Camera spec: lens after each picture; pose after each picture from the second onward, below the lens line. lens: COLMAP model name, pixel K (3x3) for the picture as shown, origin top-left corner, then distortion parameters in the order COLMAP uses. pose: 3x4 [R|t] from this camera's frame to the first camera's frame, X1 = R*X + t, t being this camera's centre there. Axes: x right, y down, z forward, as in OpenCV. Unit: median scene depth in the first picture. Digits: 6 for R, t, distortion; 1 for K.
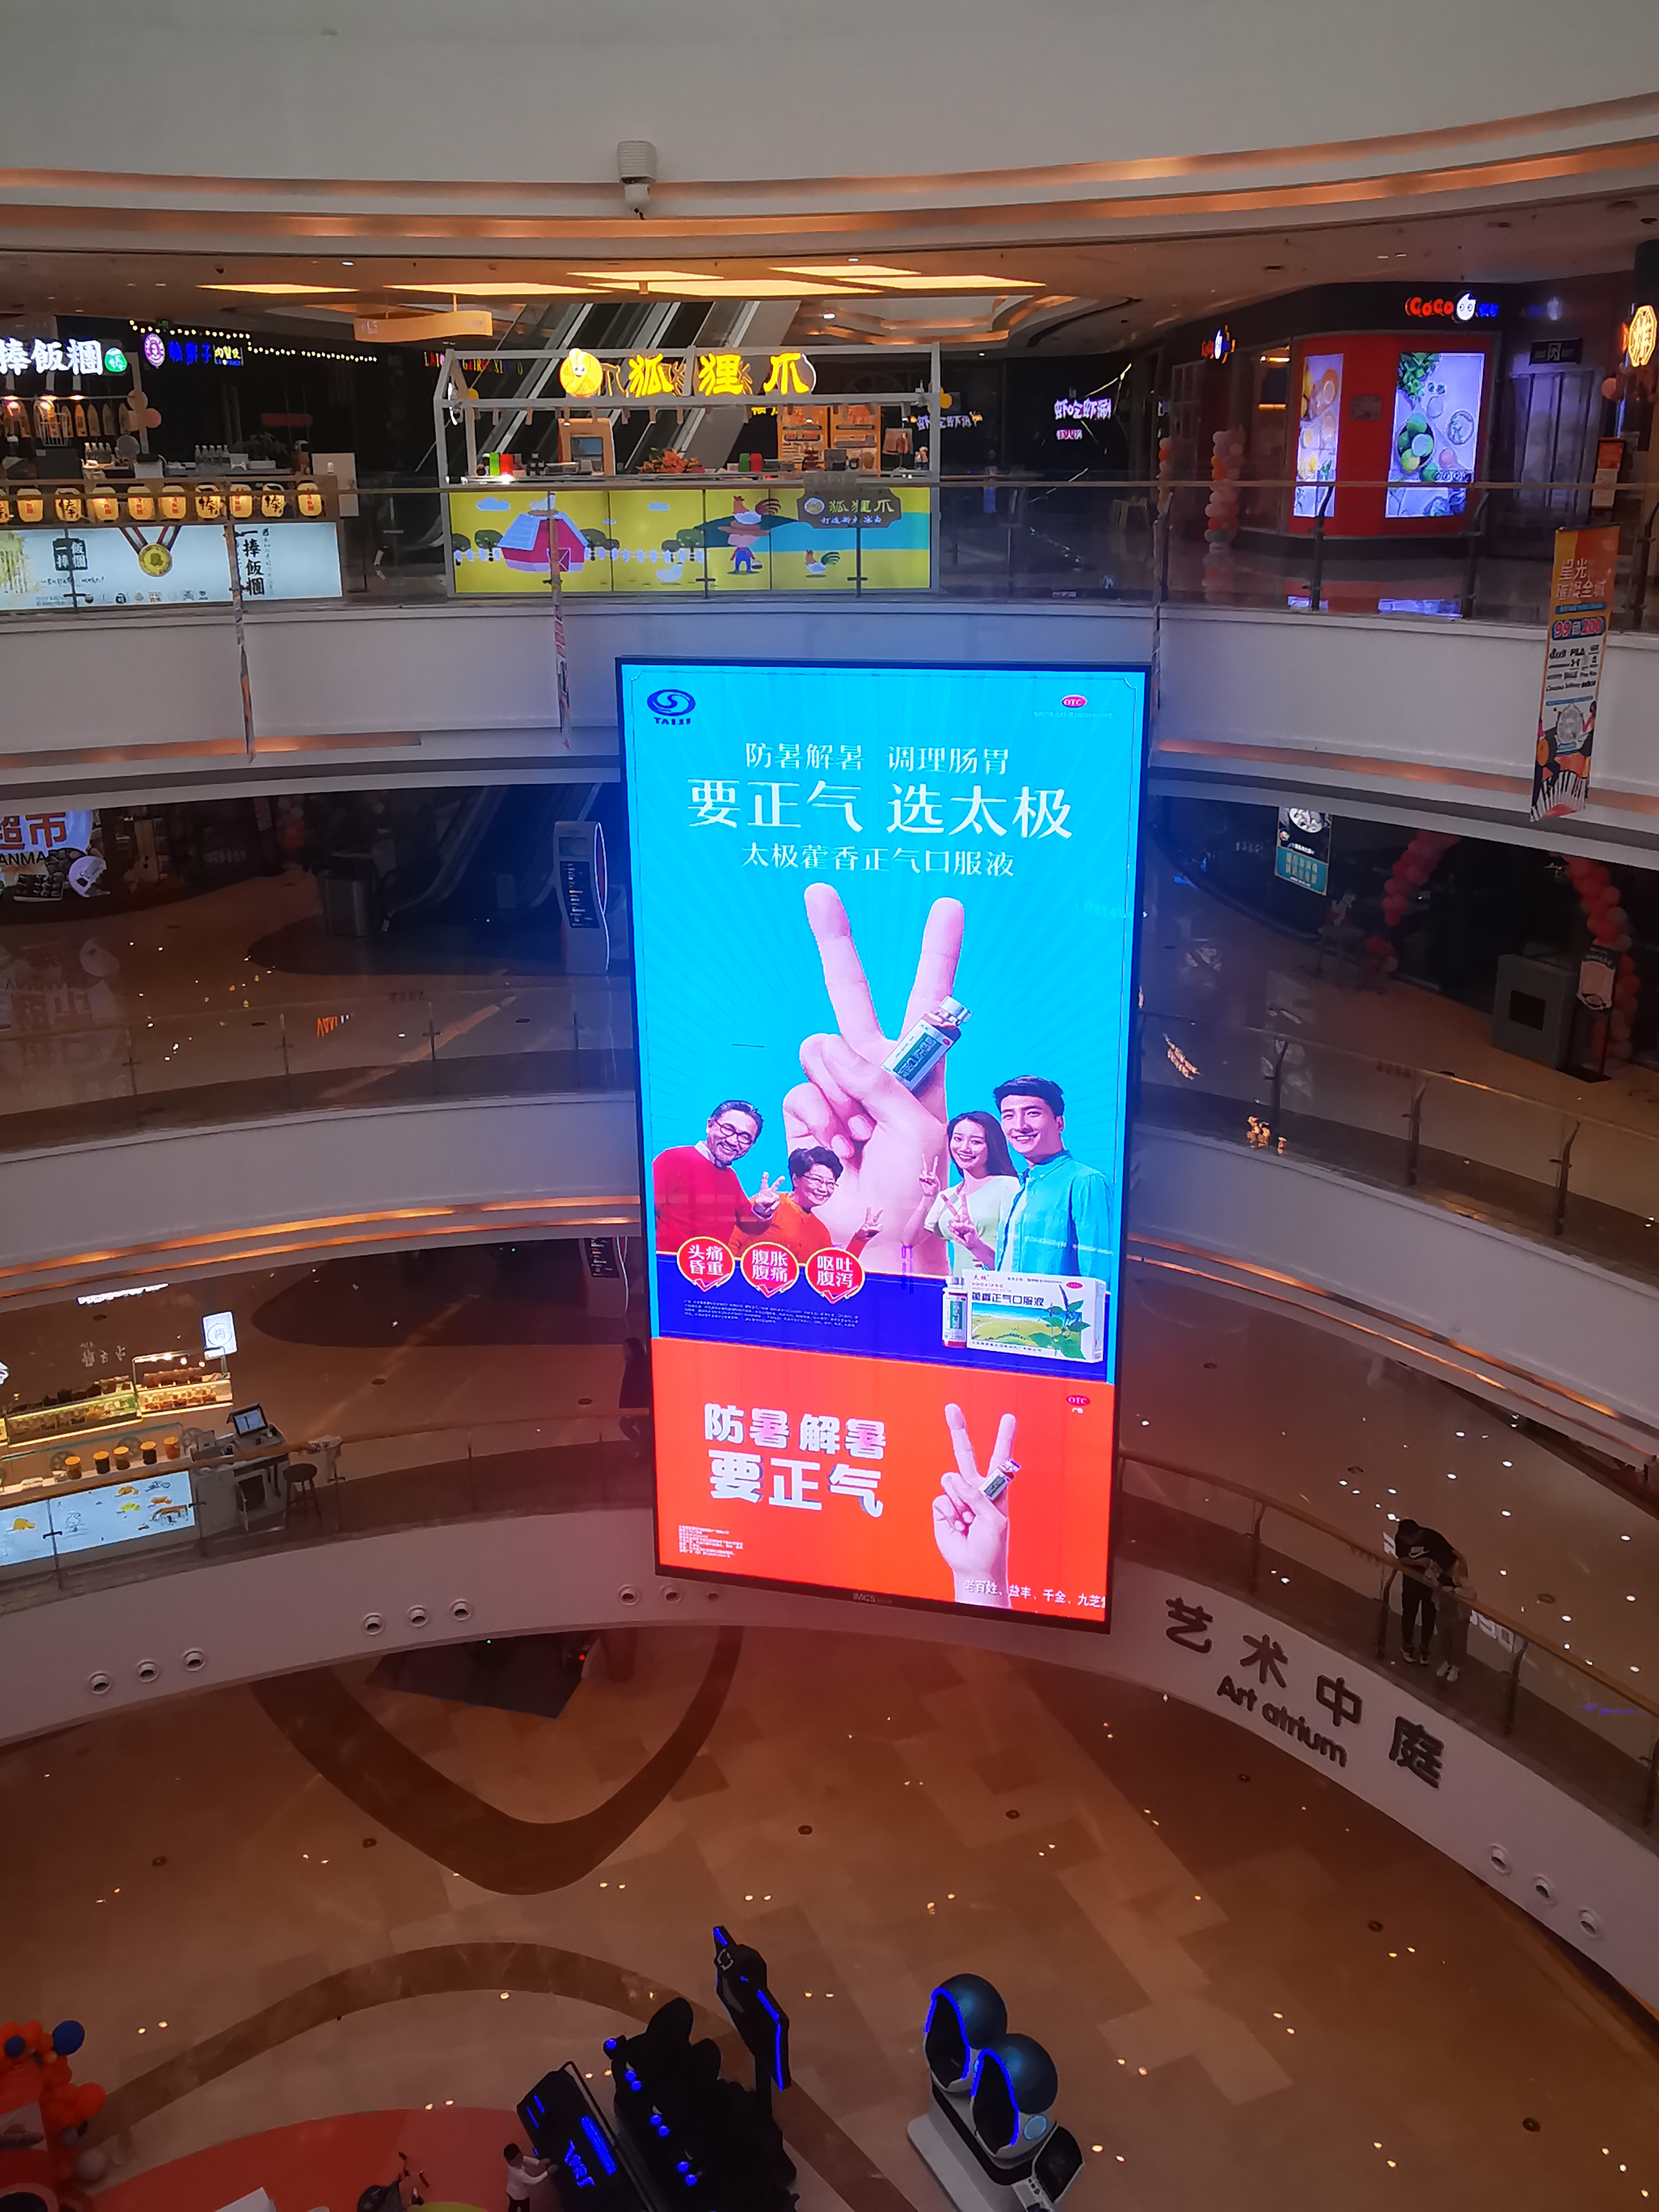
lens RADIAL K [[1903.3, 0, 824.1], [0, 1903.3, 1097.5], [0, 0, 1]] dist [-0.039175, 0.003622]
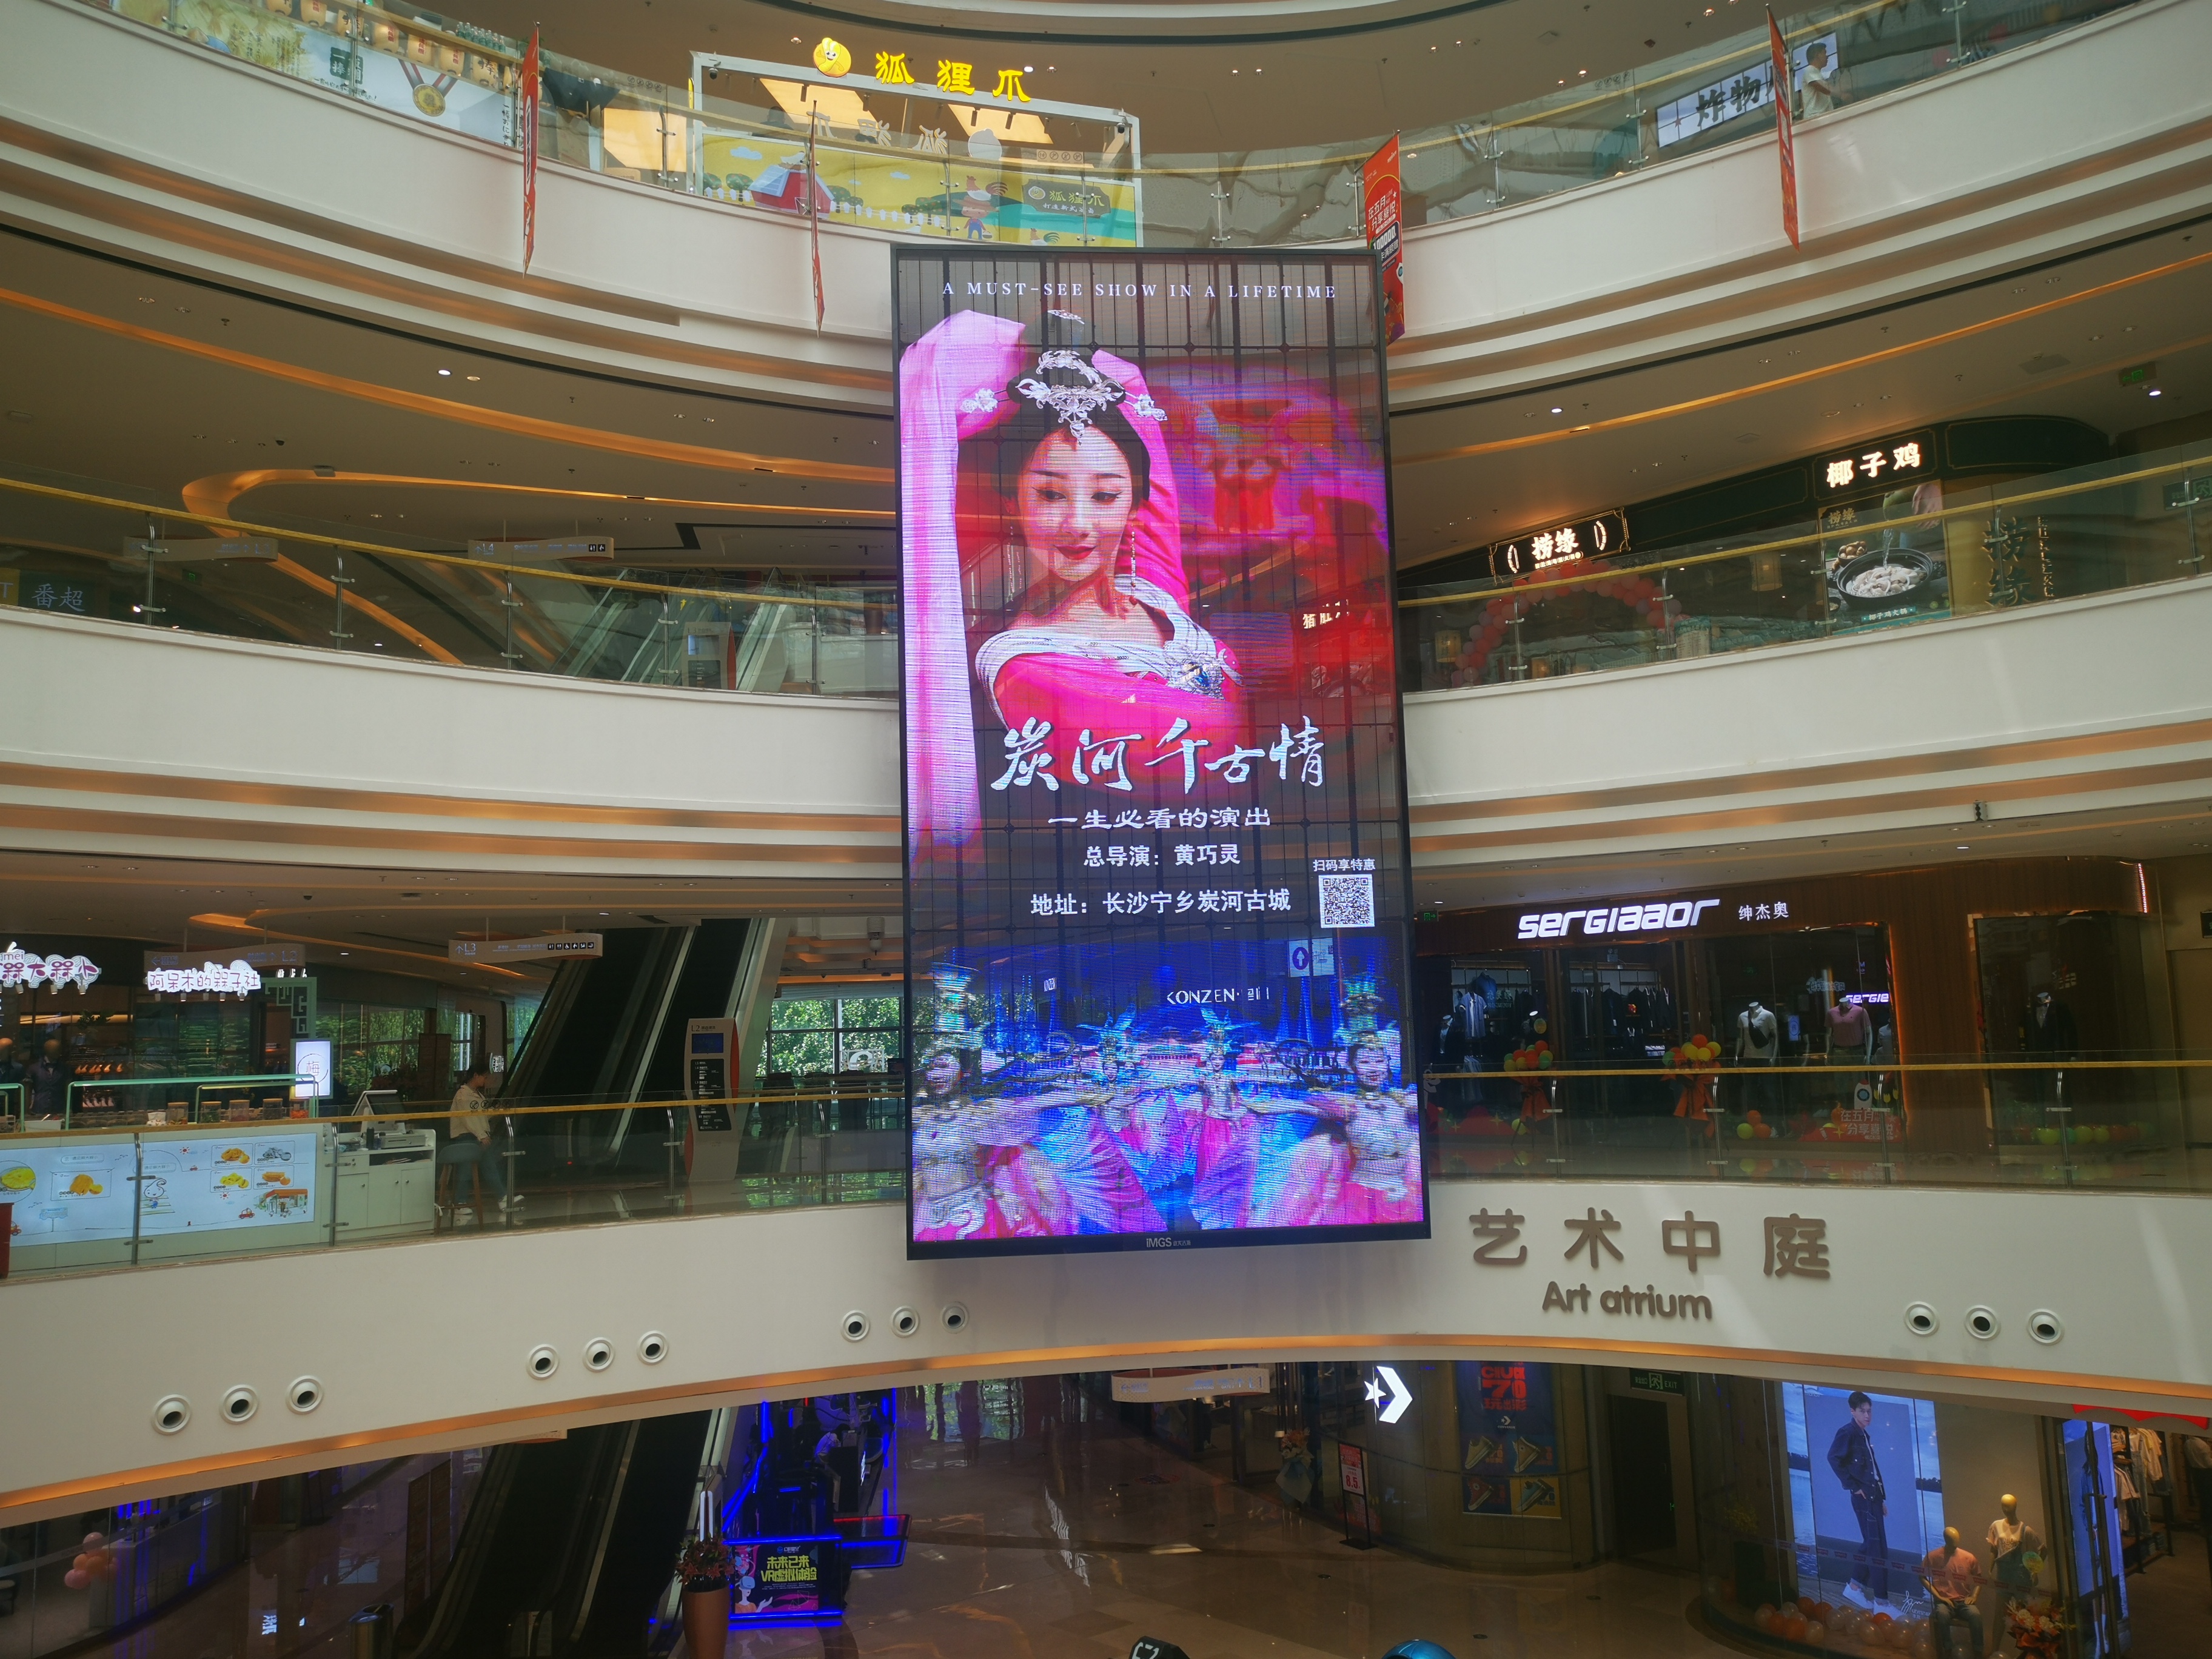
lens RADIAL K [[1804.1, 0, 1120.6], [0, 1804.1, 824.1], [0, 0, 1]] dist [0.010062, 0.032491]
pose [[0.945336, 0.022223, 0.325340, -0.288143], [0.122792, 0.899985, -0.418270, 0.464391], [-0.302096, 0.435354, 0.848059, 0.226388]]
